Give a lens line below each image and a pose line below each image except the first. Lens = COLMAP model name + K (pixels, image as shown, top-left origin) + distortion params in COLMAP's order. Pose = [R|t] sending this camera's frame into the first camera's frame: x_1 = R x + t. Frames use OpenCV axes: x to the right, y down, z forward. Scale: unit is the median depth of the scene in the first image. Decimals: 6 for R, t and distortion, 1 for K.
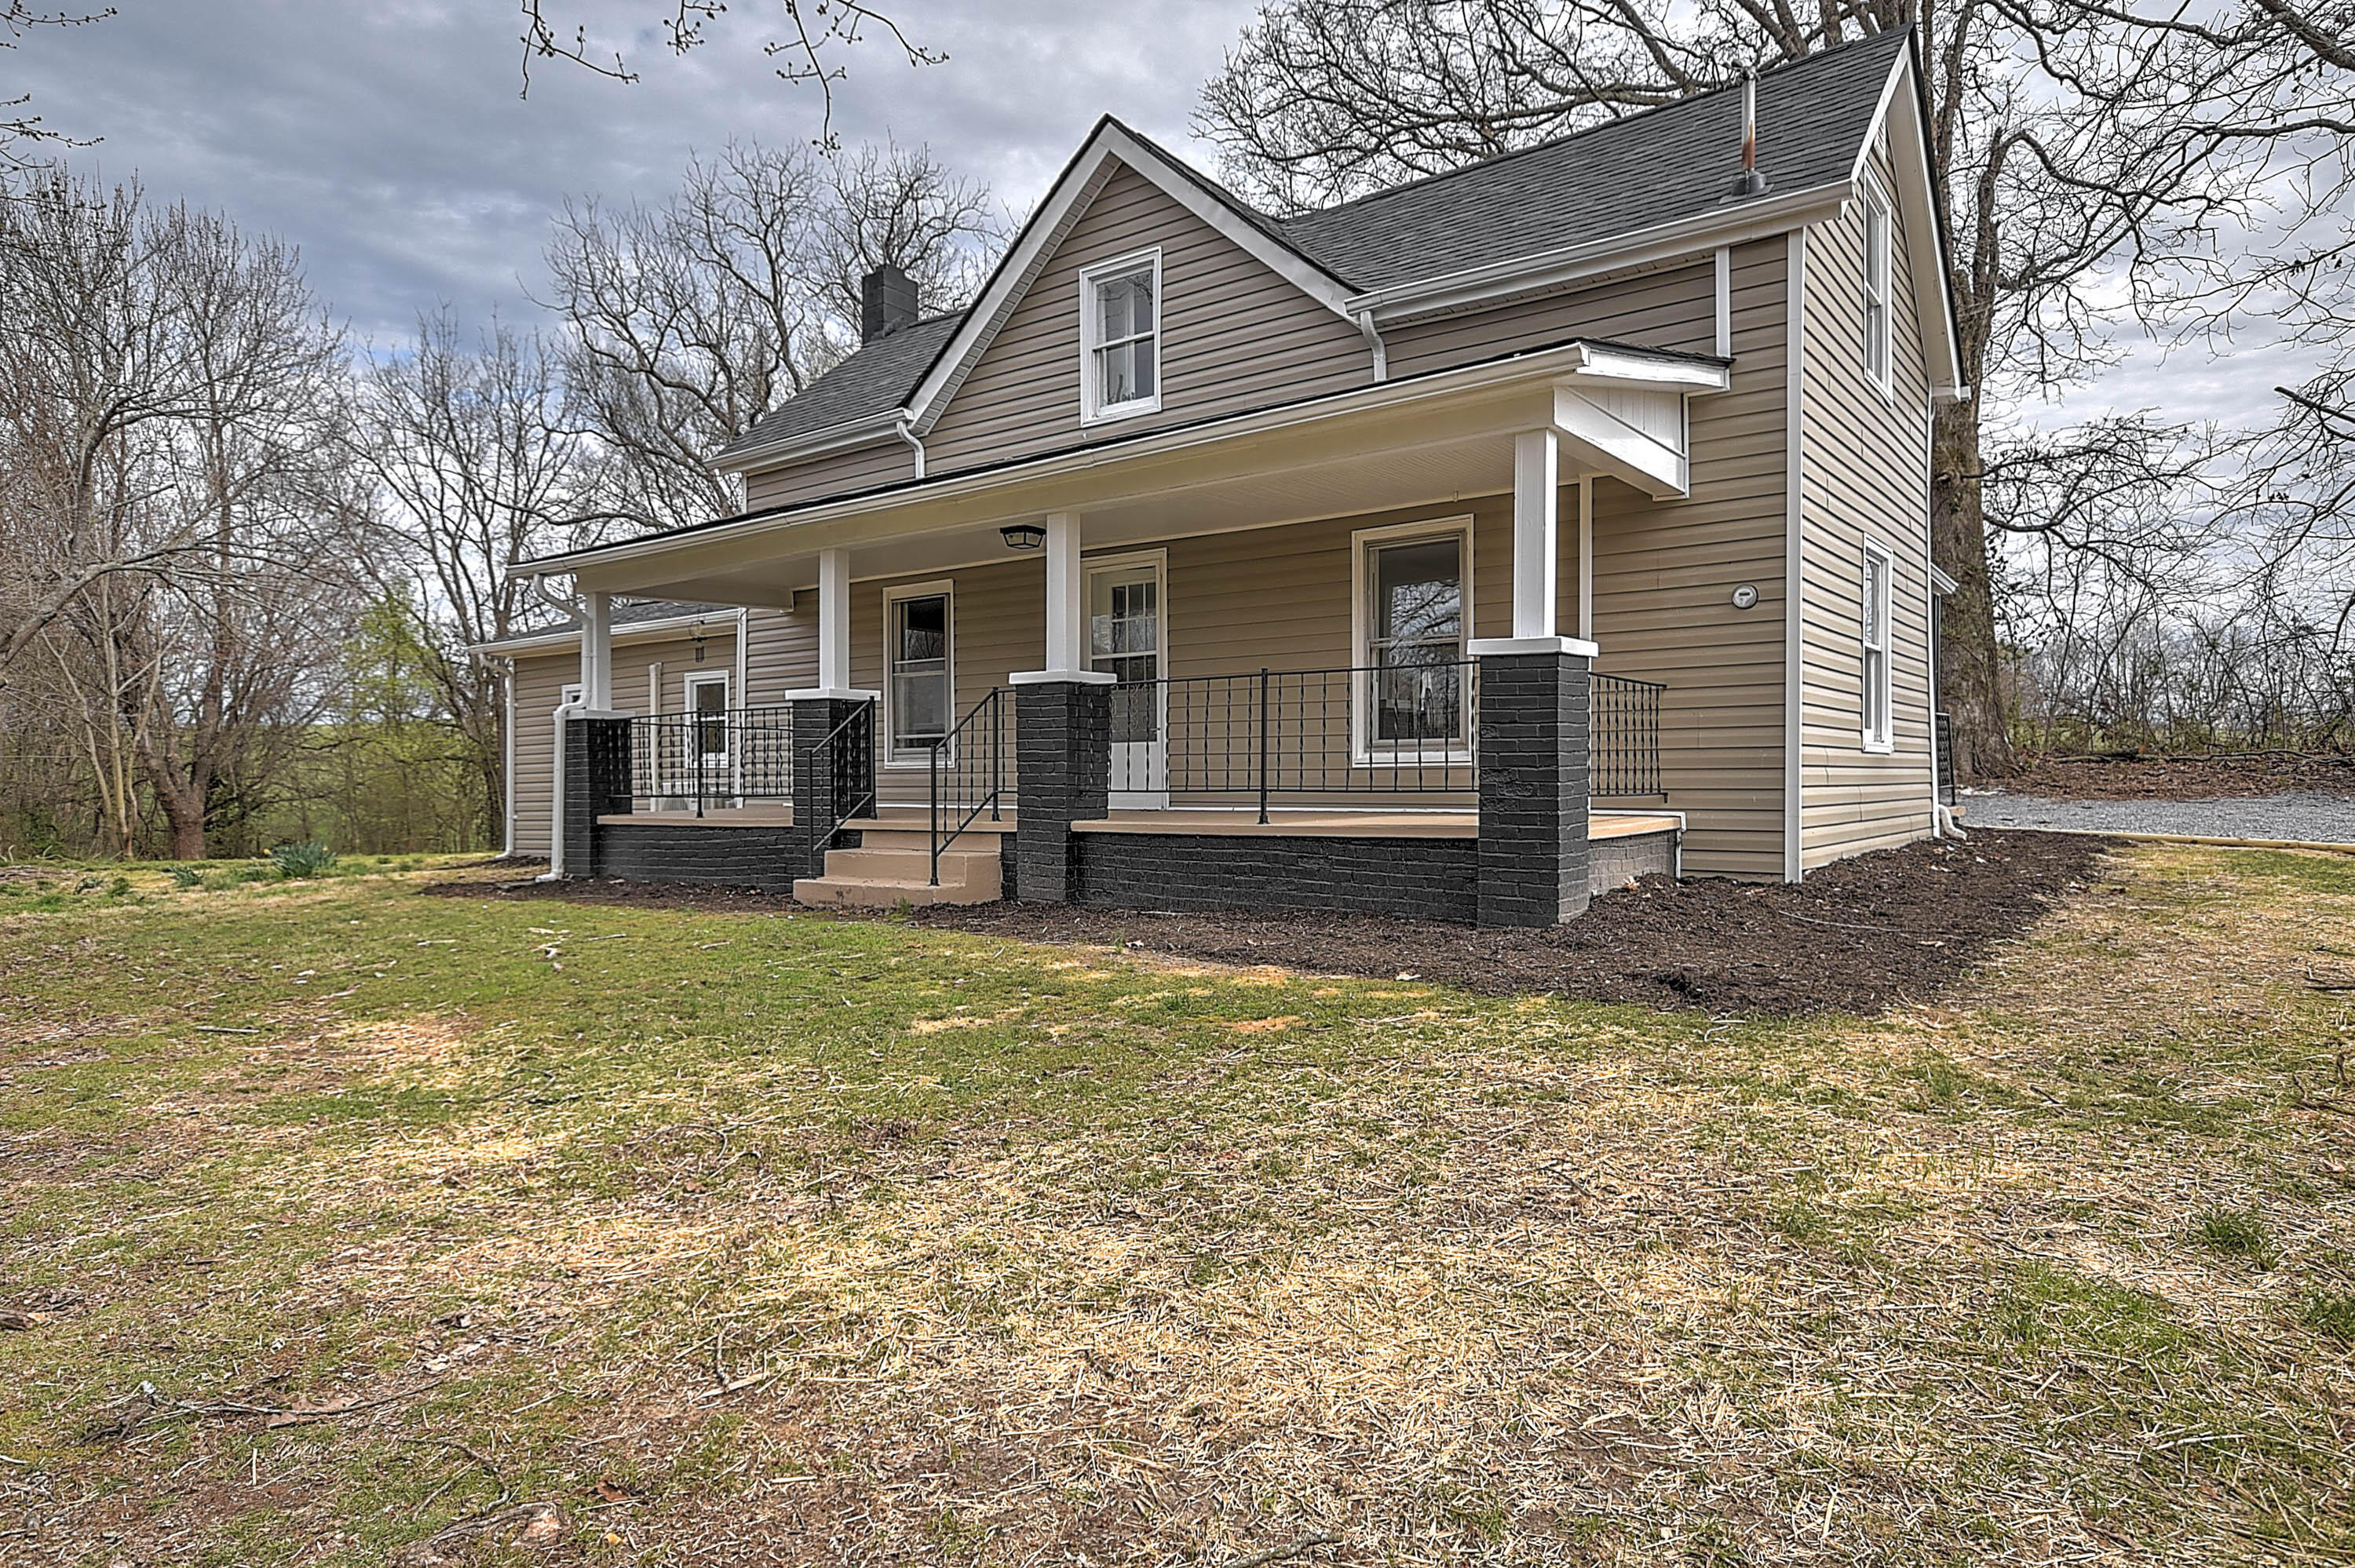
lens RADIAL K [[1398.1, 0, 1167.8], [0, 1398.1, 783.7], [0, 0, 1]] dist [-0.018737, -0.000026]
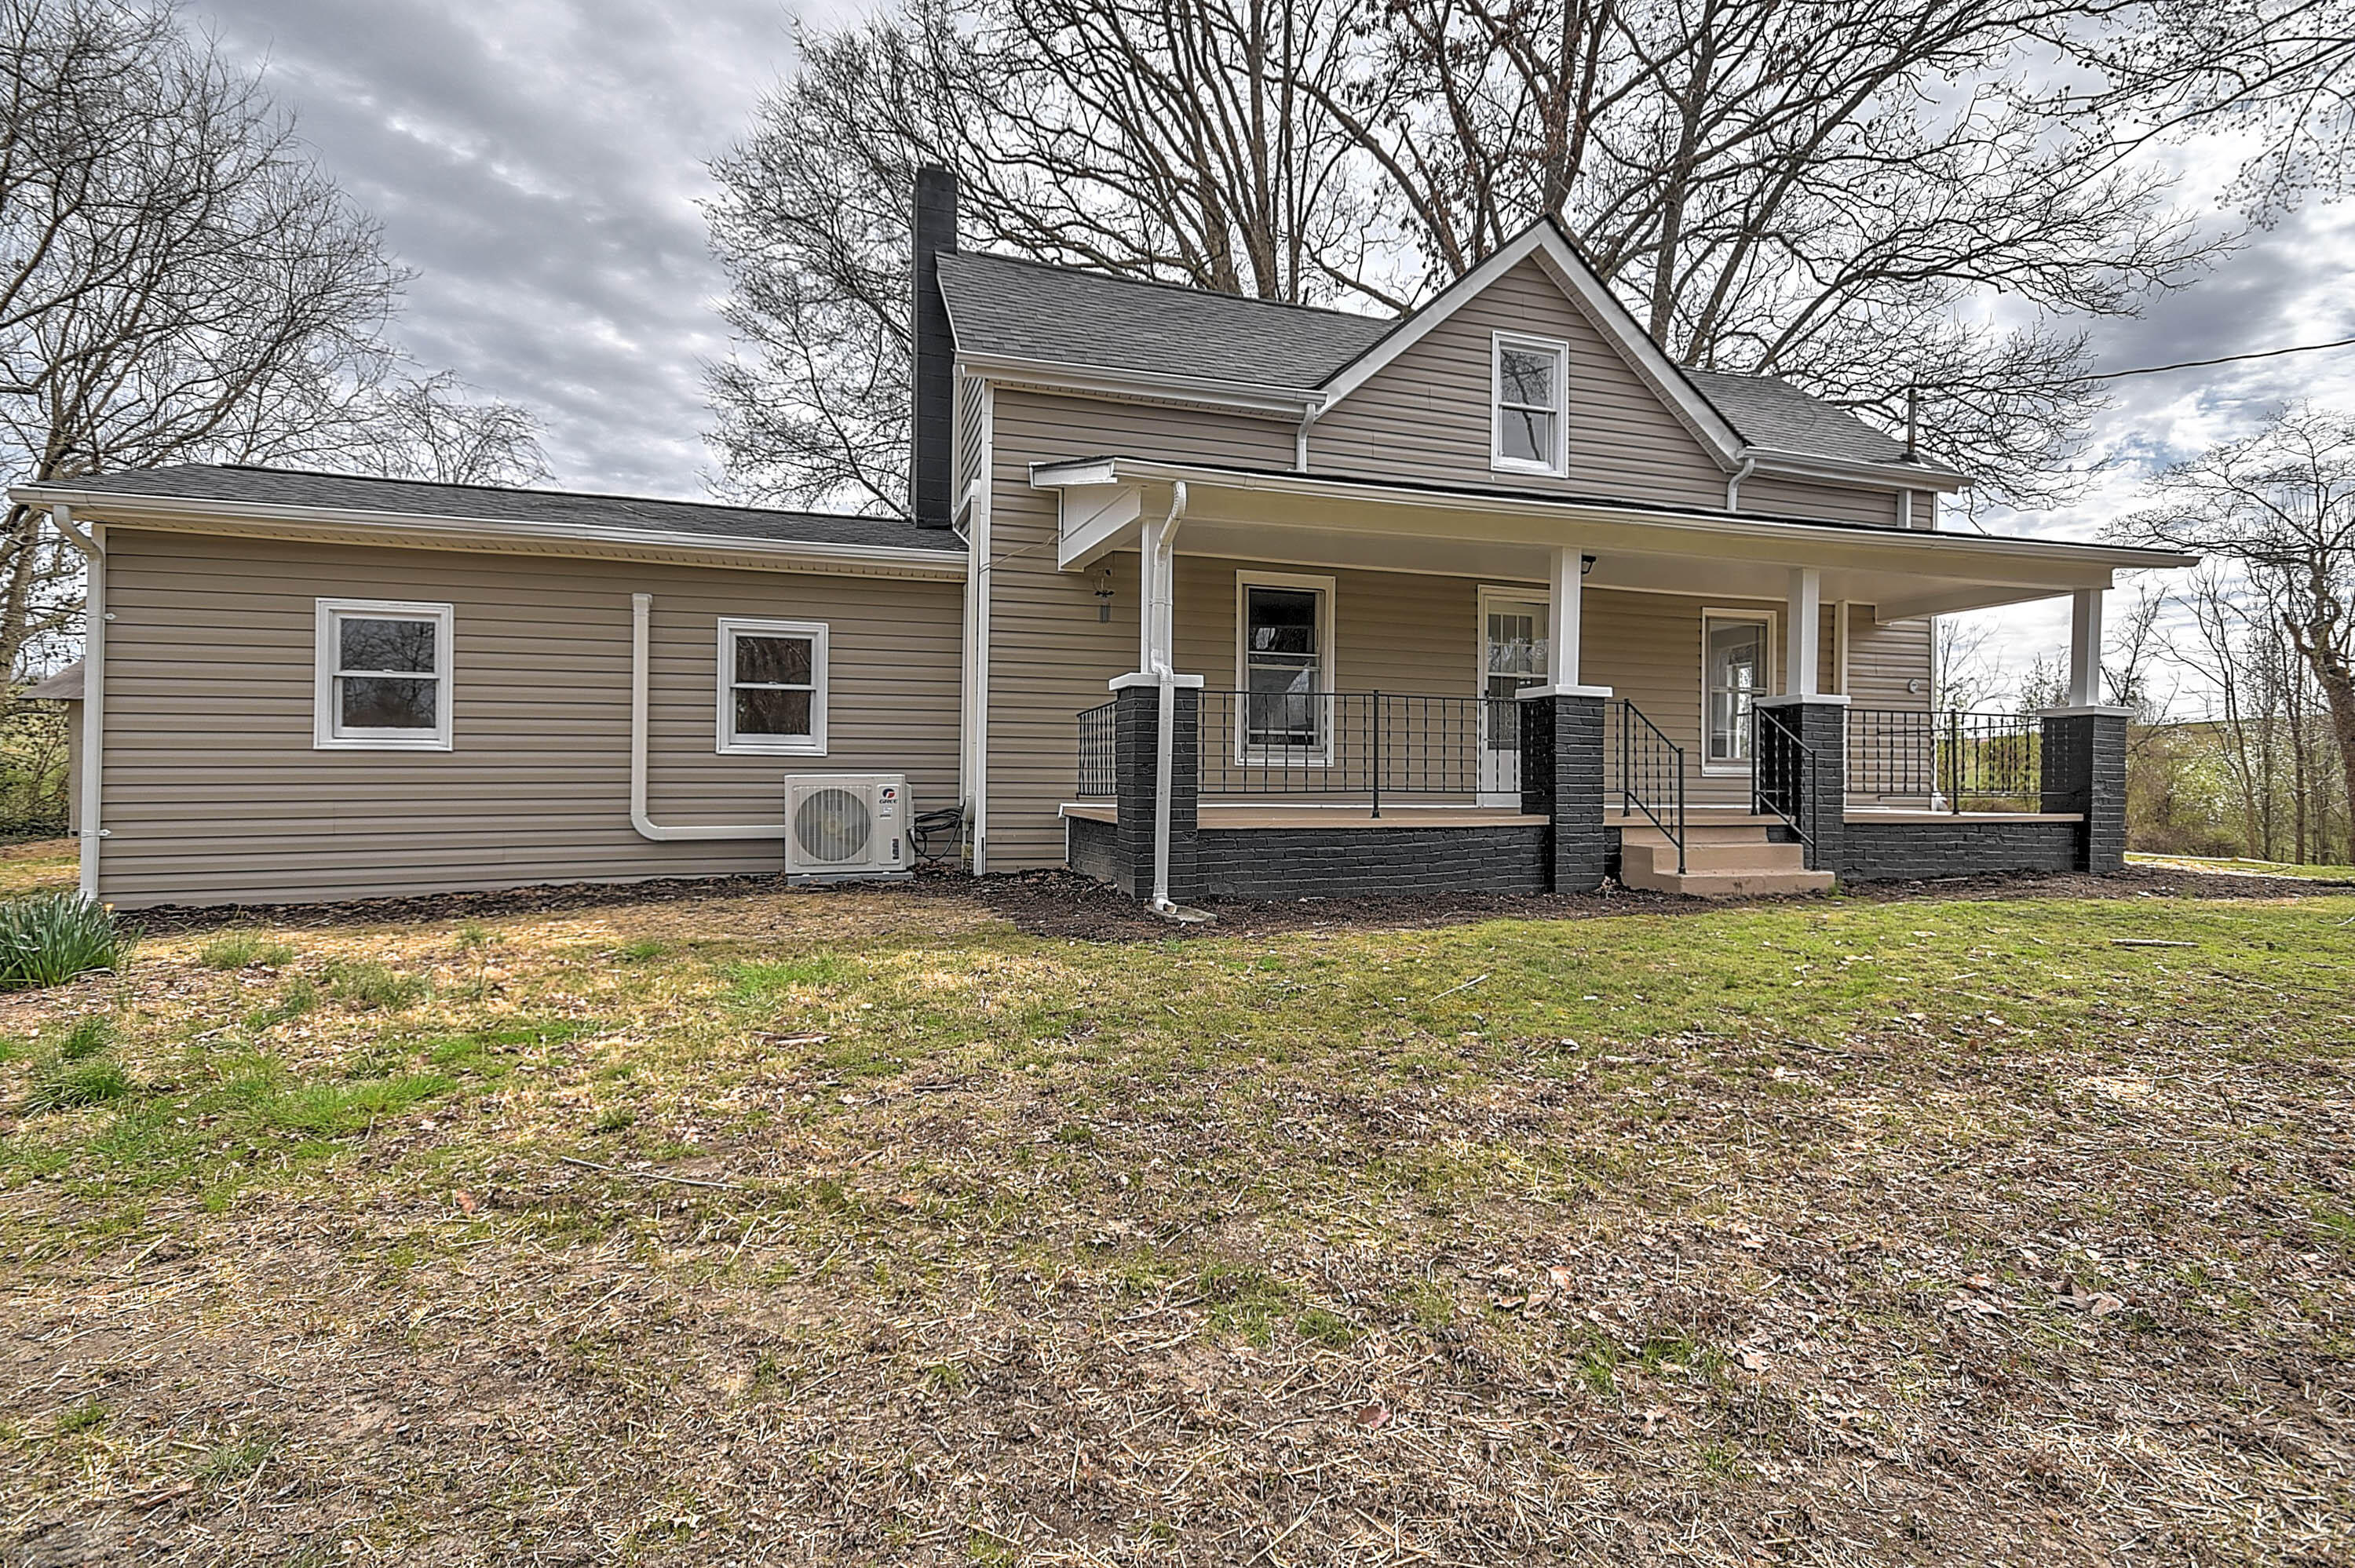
lens RADIAL K [[1124.0, 0, 1186.9], [0, 1124.0, 787.5], [0, 0, 1]] dist [0.002939, 0.000130]
pose [[0.566507, 0.009008, 0.824008, -1.004425], [-0.009829, 0.999943, -0.004174, 0.009558], [-0.823998, -0.005735, 0.566563, 0.722112]]
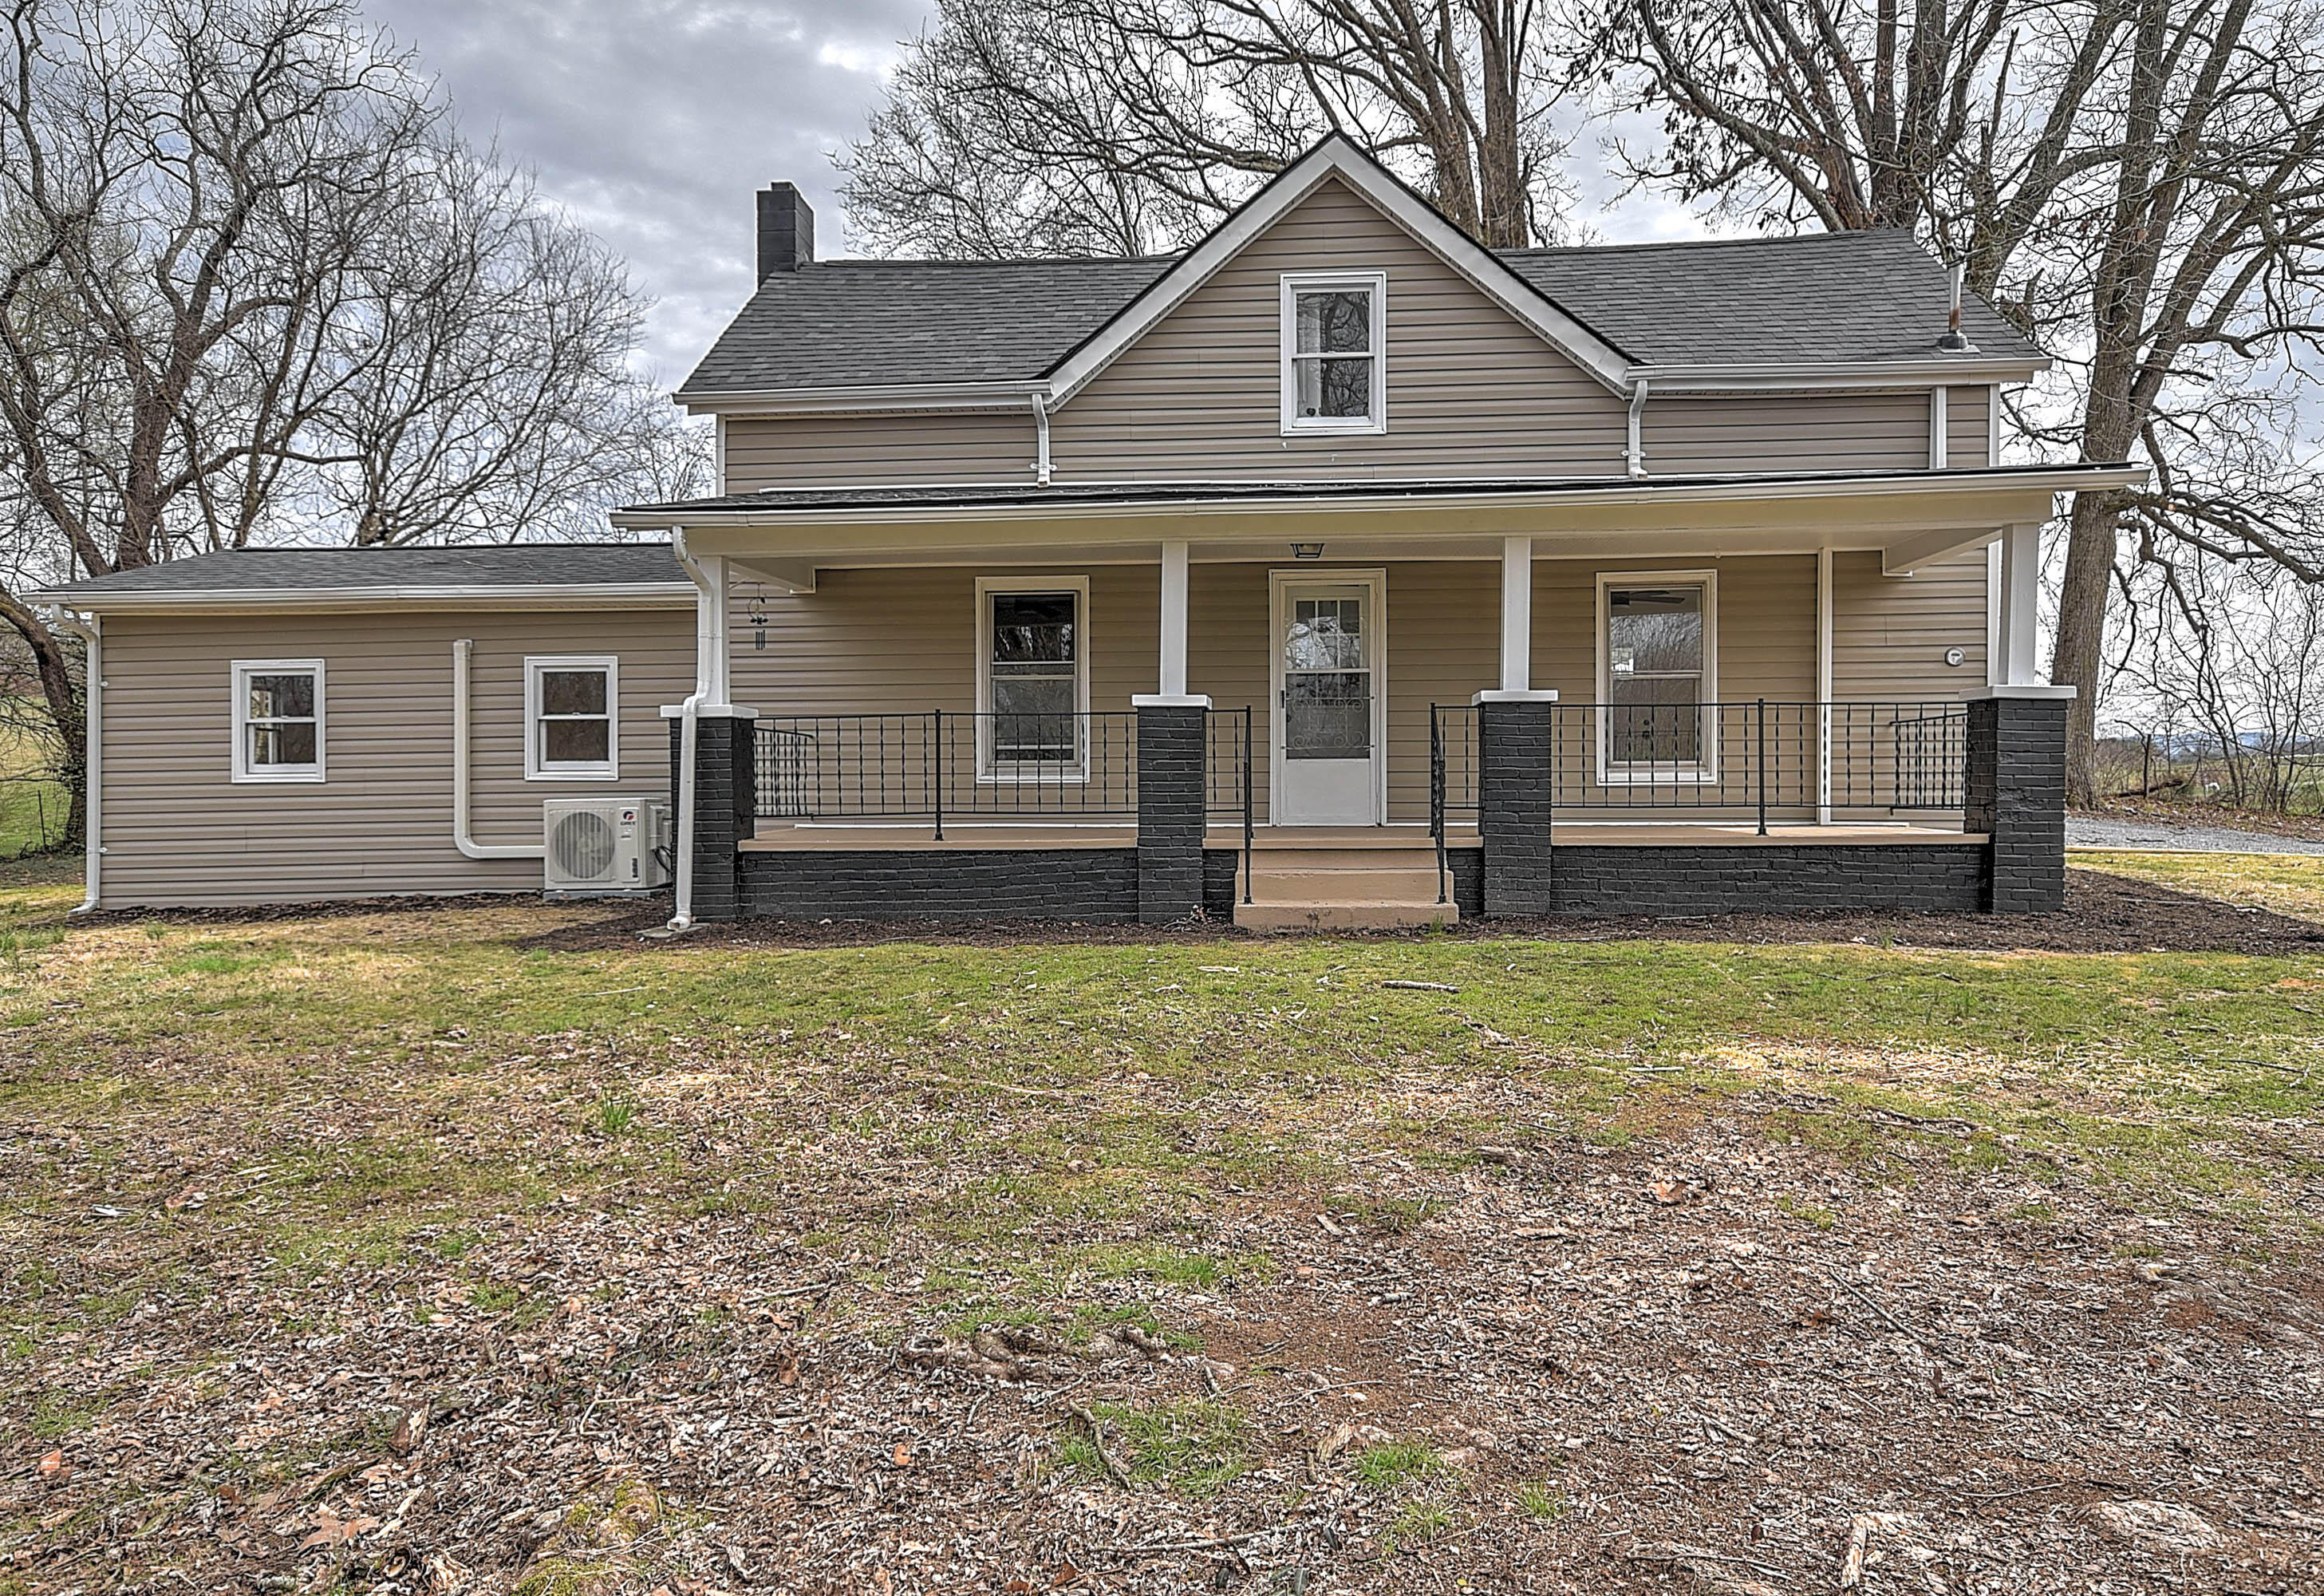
lens RADIAL K [[1413.9, 0, 1166.6], [0, 1413.9, 804.0], [0, 0, 1]] dist [0.002708, 0.000289]
pose [[0.834593, -0.002694, 0.550860, -0.713623], [0.000222, 0.999990, 0.004555, -0.001388], [-0.550867, -0.003679, 0.834585, 0.225531]]
